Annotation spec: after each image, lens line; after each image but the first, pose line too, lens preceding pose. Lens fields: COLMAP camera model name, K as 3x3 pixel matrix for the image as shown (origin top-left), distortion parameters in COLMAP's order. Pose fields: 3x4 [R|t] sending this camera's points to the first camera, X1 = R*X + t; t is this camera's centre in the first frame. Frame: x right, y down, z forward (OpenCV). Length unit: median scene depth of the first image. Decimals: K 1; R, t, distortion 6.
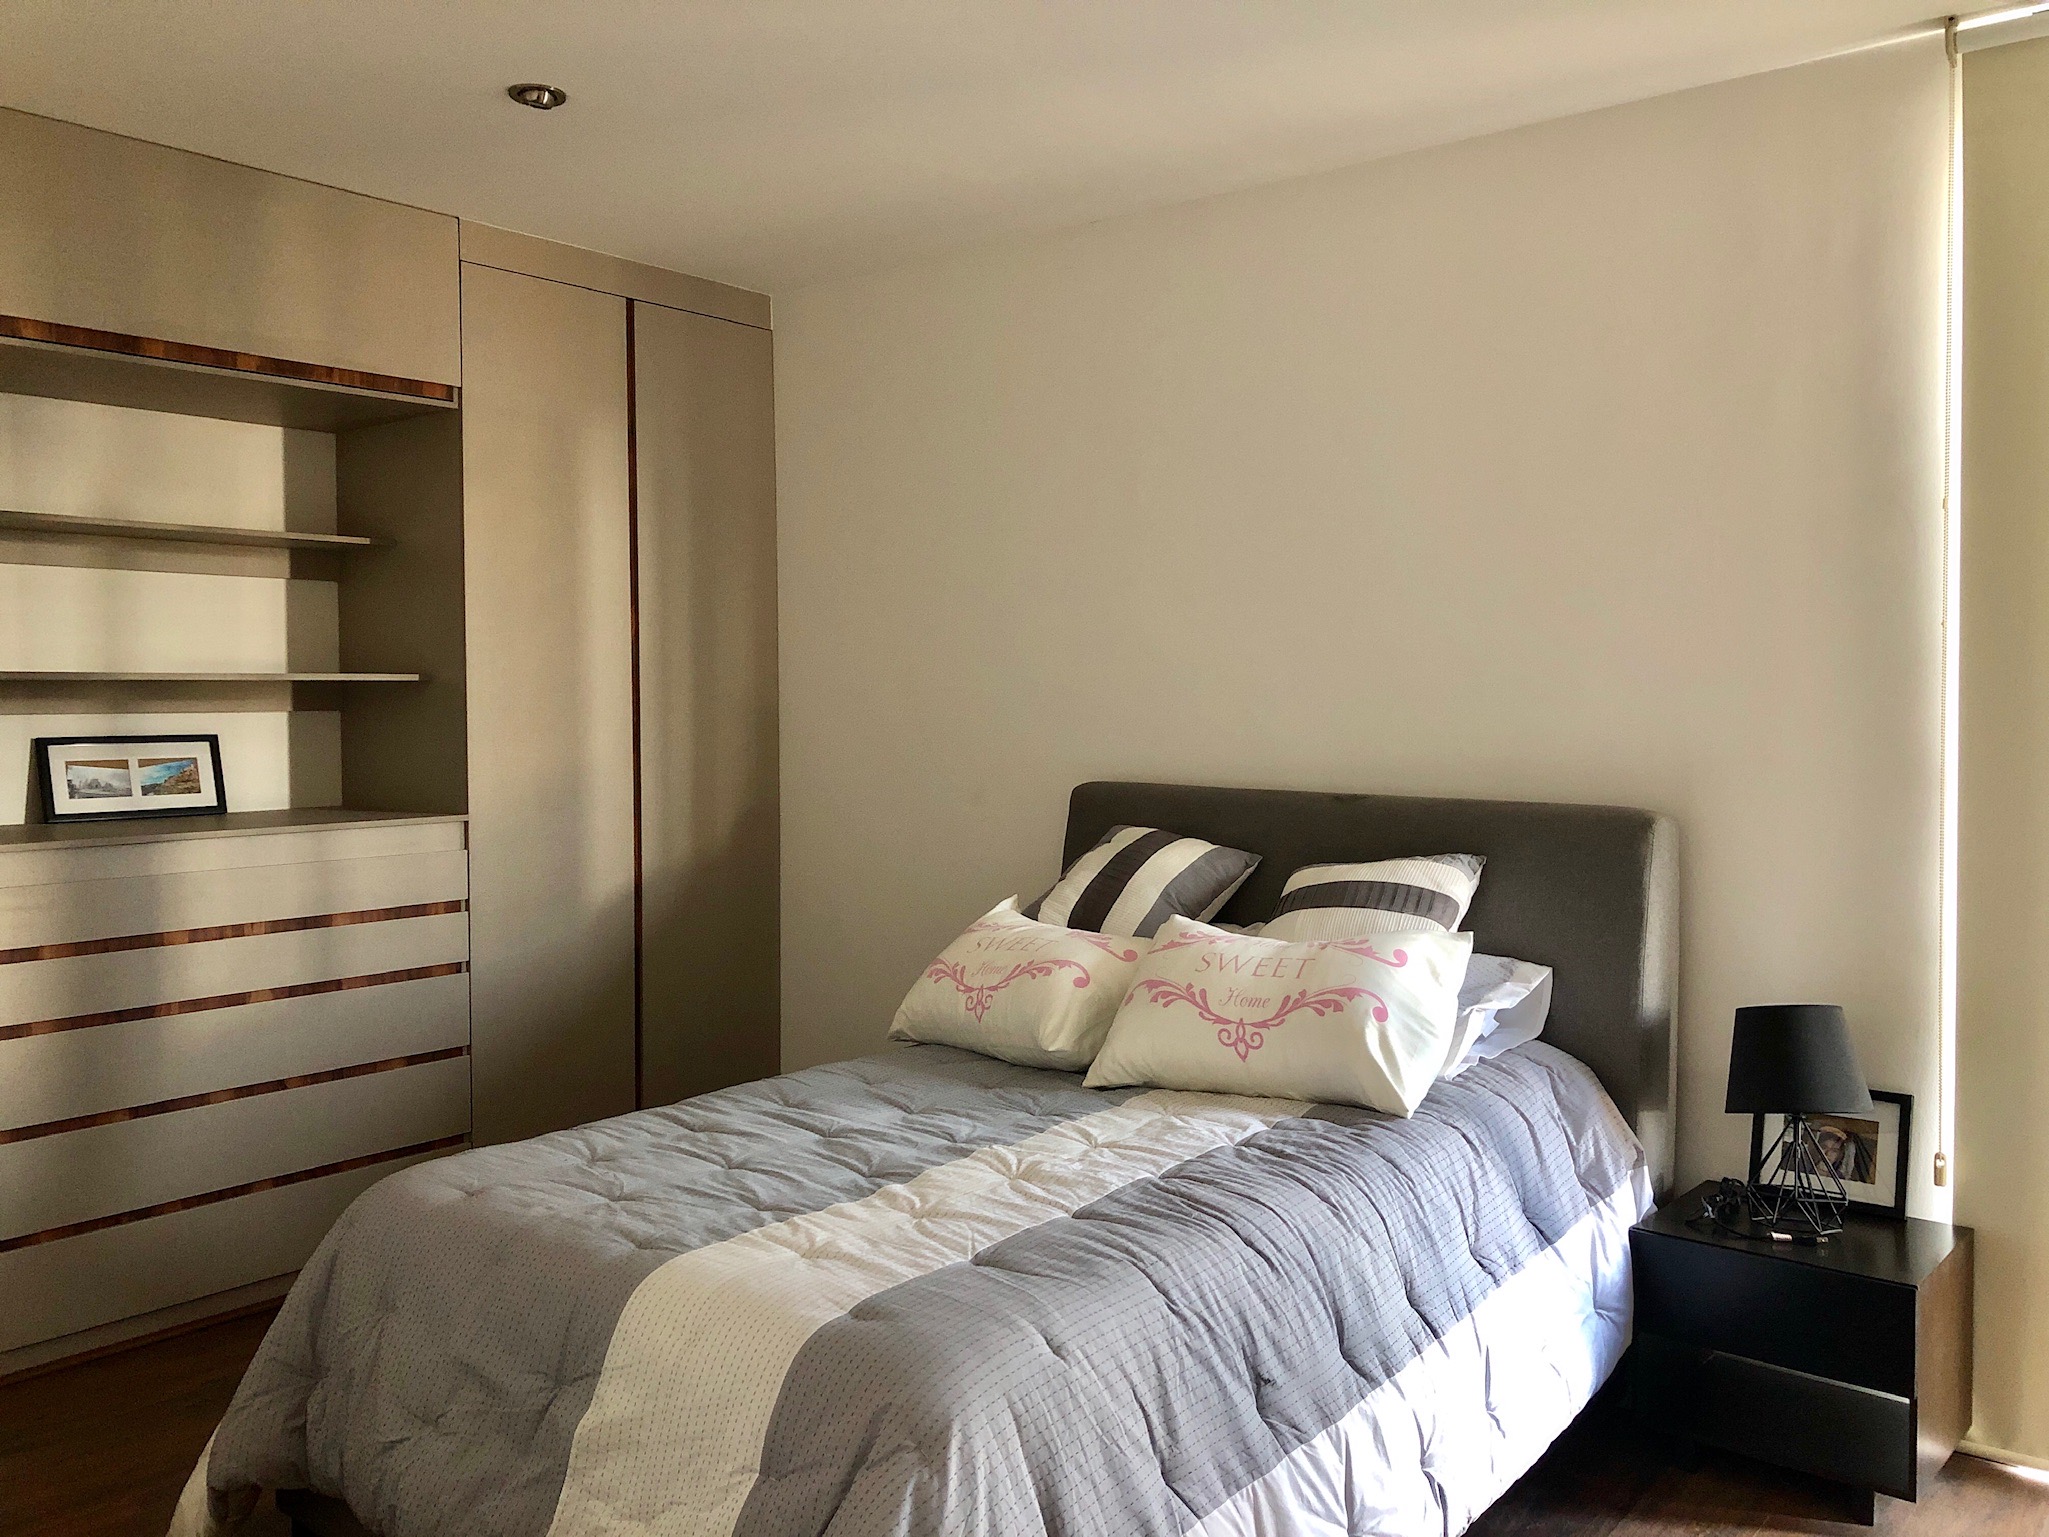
lens RADIAL K [[1659.6, 0, 1029.0], [0, 1659.6, 737.6], [0, 0, 1]] dist [0.111257, -0.089038]
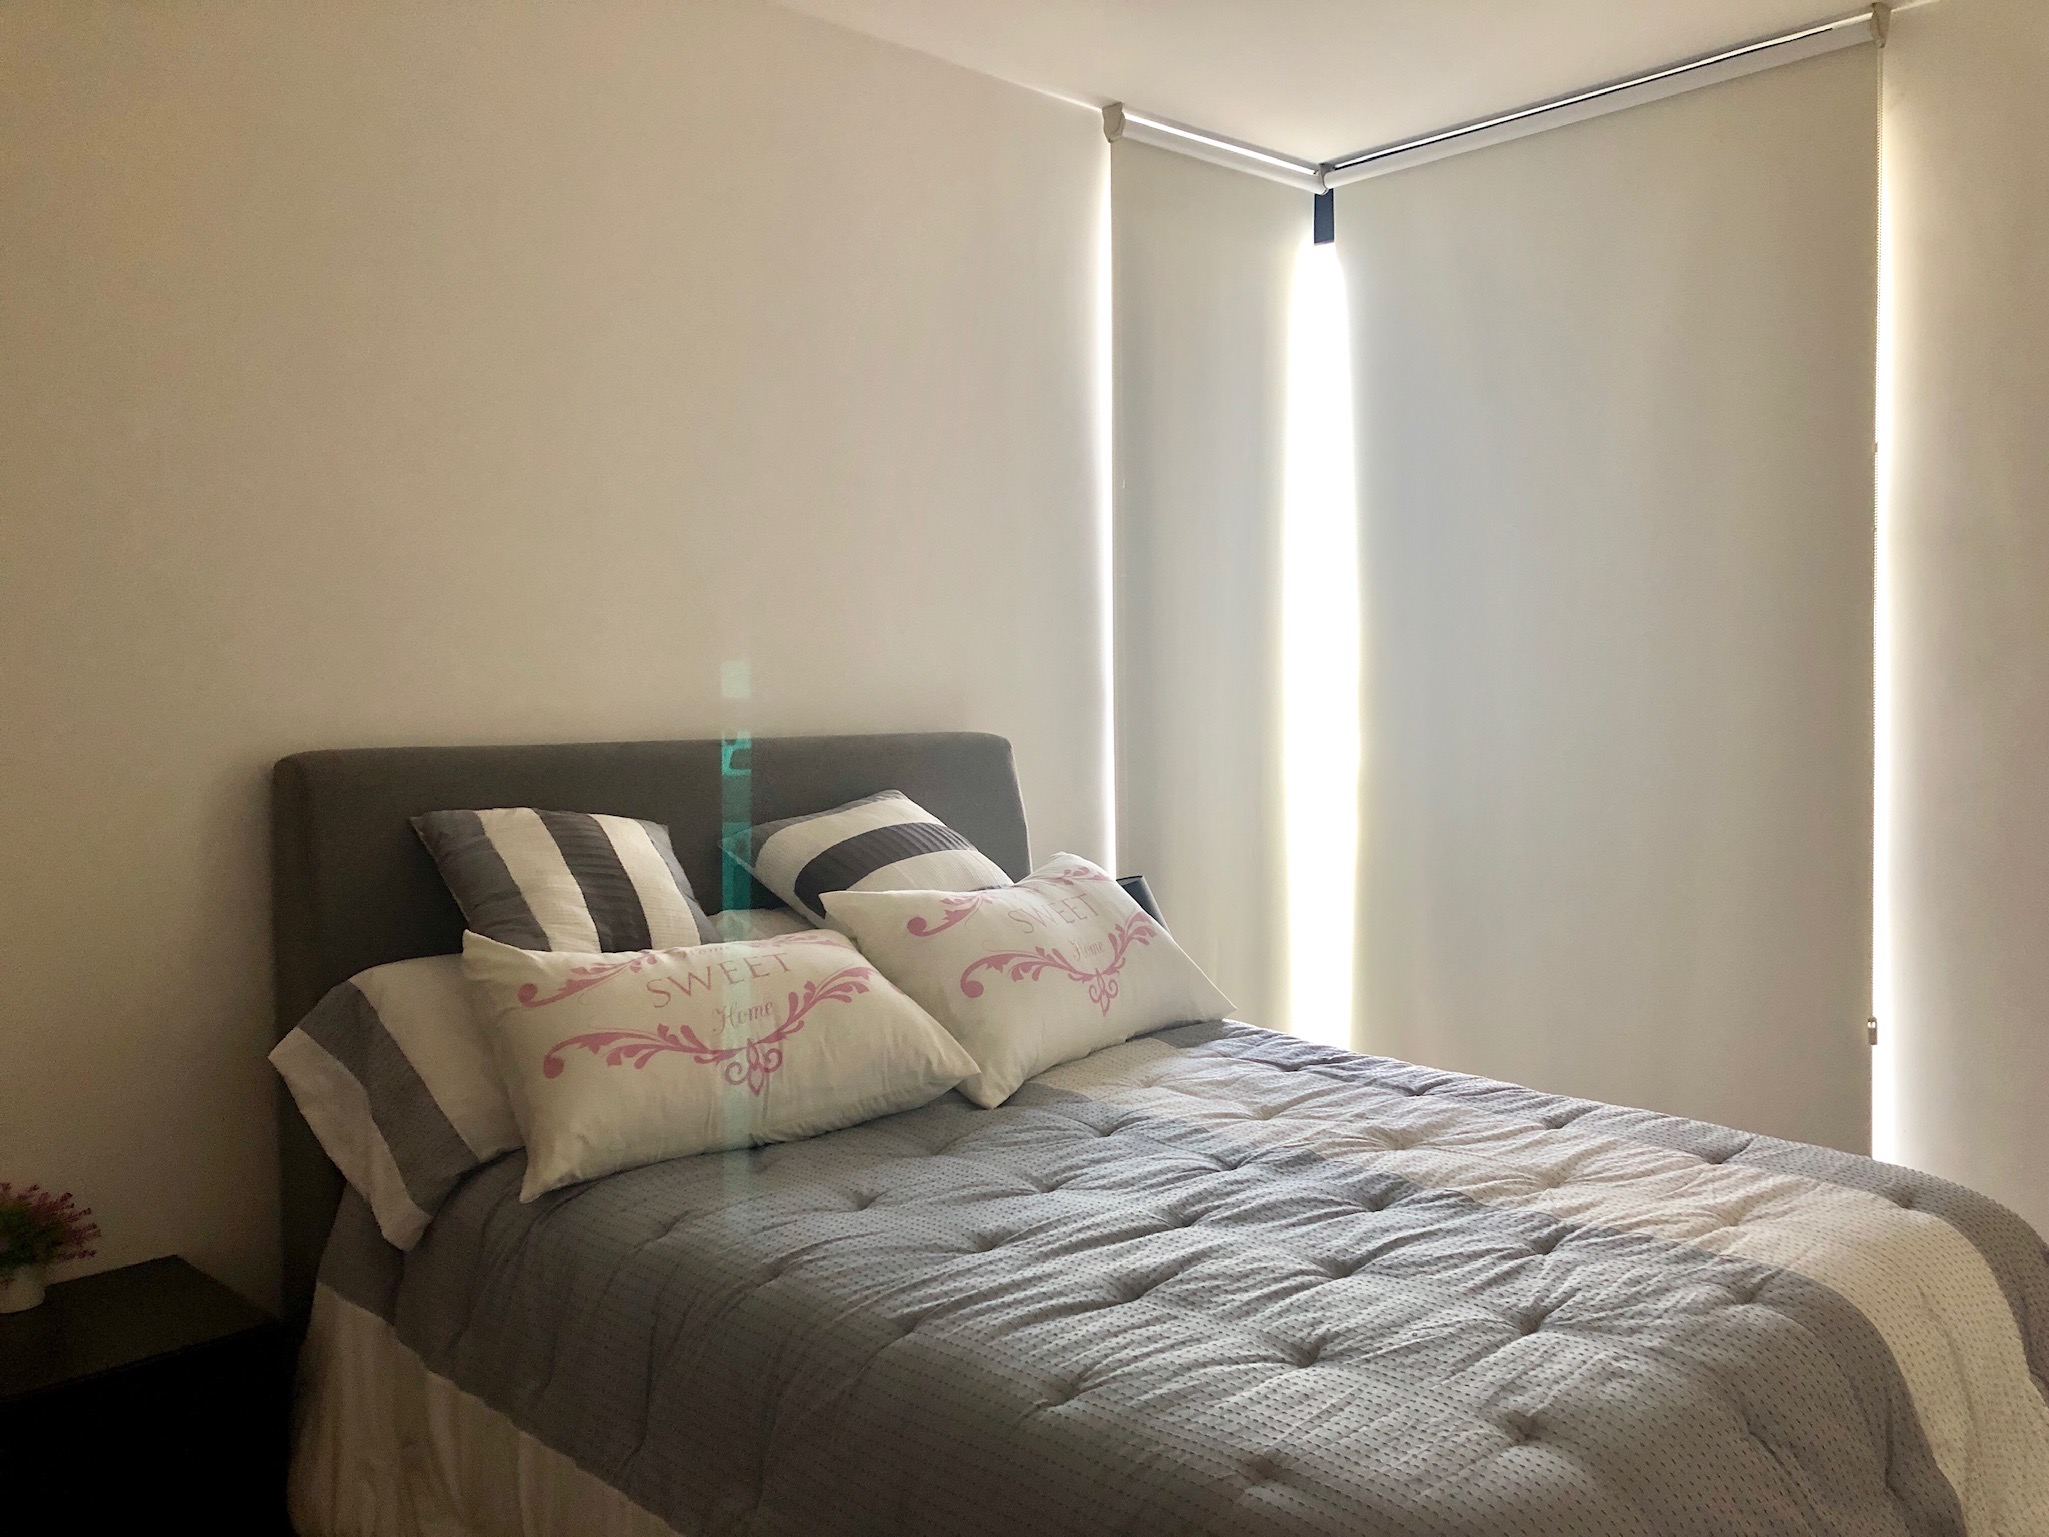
lens RADIAL K [[1659.9, 0, 1052.1], [0, 1659.9, 723.3], [0, 0, 1]] dist [0.232061, -0.509285]
pose [[0.126782, 0.005158, 0.991917, -0.927990], [0.074140, 0.997140, -0.014662, 0.071369], [-0.989156, 0.075400, 0.126037, 1.182033]]
